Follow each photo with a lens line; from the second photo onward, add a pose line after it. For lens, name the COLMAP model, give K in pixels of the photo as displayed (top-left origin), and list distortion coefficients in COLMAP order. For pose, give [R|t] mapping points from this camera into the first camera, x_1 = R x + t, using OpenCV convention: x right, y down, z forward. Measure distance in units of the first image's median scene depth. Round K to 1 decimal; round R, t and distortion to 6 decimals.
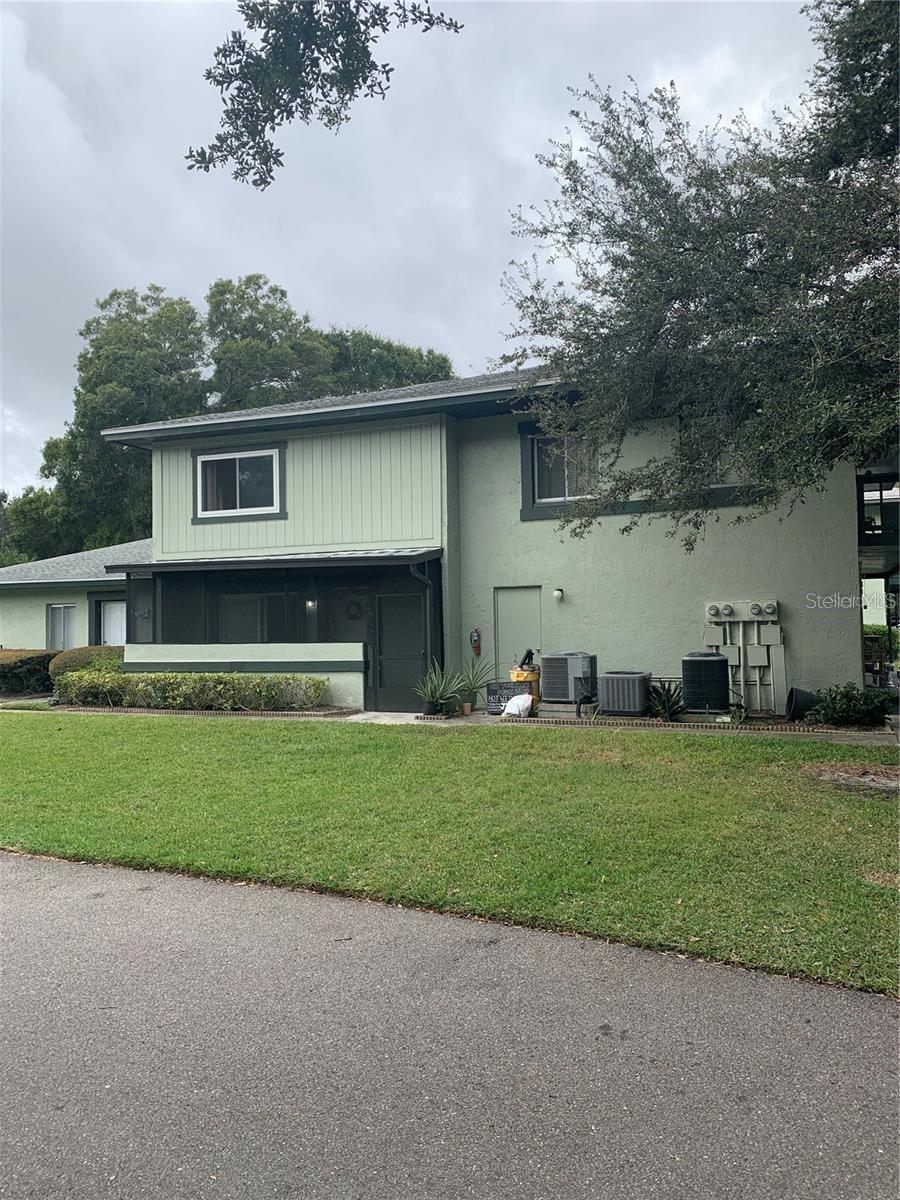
lens RADIAL K [[949.7, 0, 456.3], [0, 949.7, 582.9], [0, 0, 1]] dist [0.051825, -0.073242]
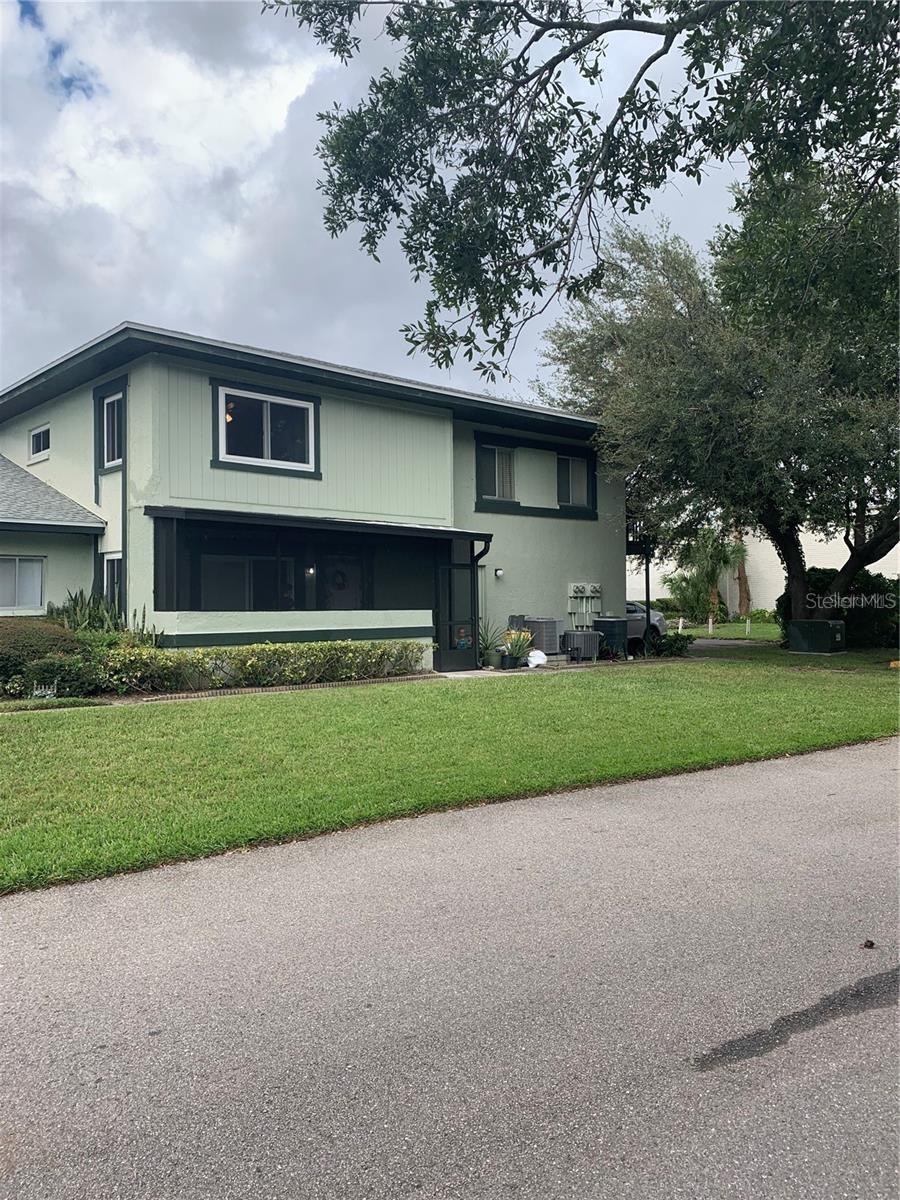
lens RADIAL K [[914.1, 0, 452.5], [0, 914.1, 590.3], [0, 0, 1]] dist [0.054794, -0.069663]
pose [[0.438038, 0.029530, 0.898471, -0.992292], [-0.039909, 0.999114, -0.013380, 0.052488], [-0.898070, -0.029996, 0.438828, 0.509968]]
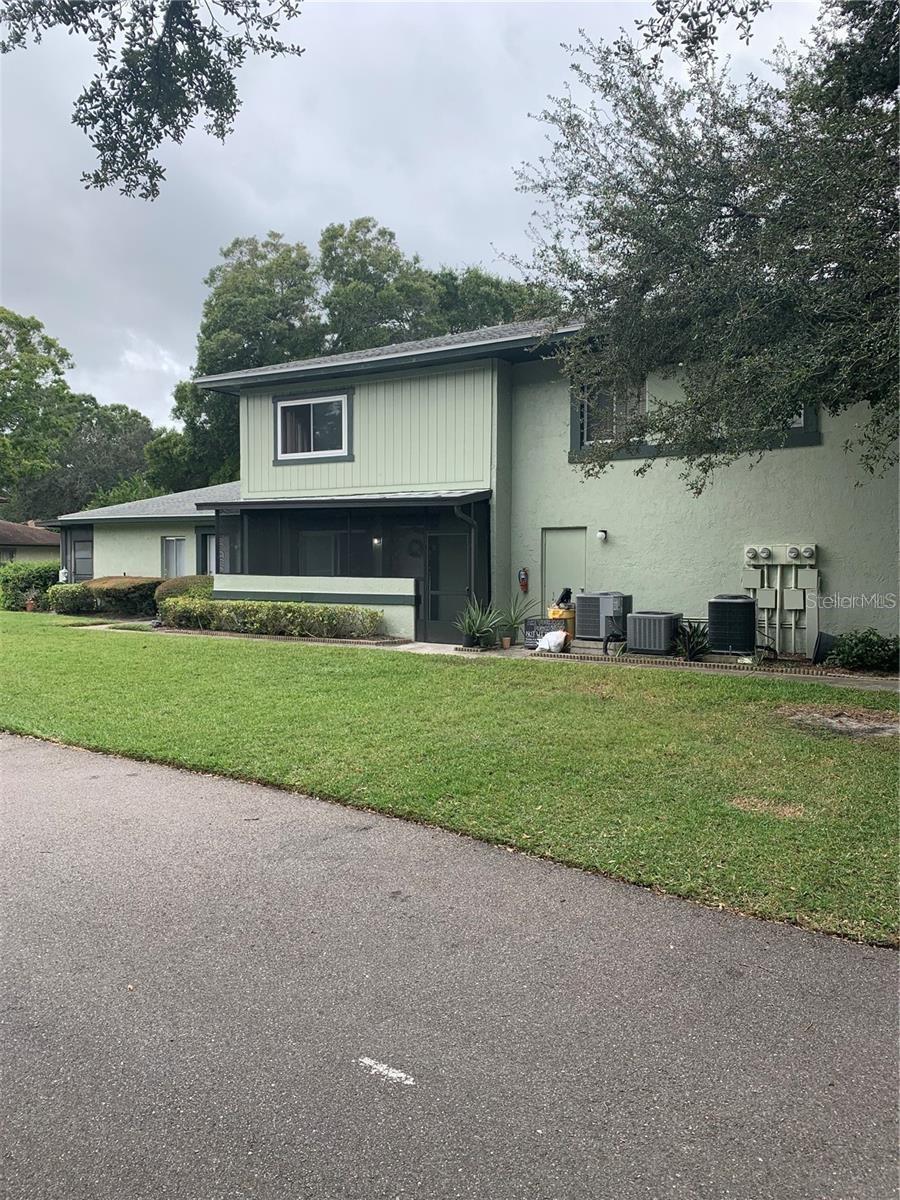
lens RADIAL K [[954.8, 0, 446.5], [0, 954.8, 585.0], [0, 0, 1]] dist [0.084782, -0.119694]
pose [[0.984005, 0.023976, -0.176517, 0.125784], [-0.011619, 0.997429, 0.070708, -0.005756], [0.177759, -0.067526, 0.981755, -0.053024]]
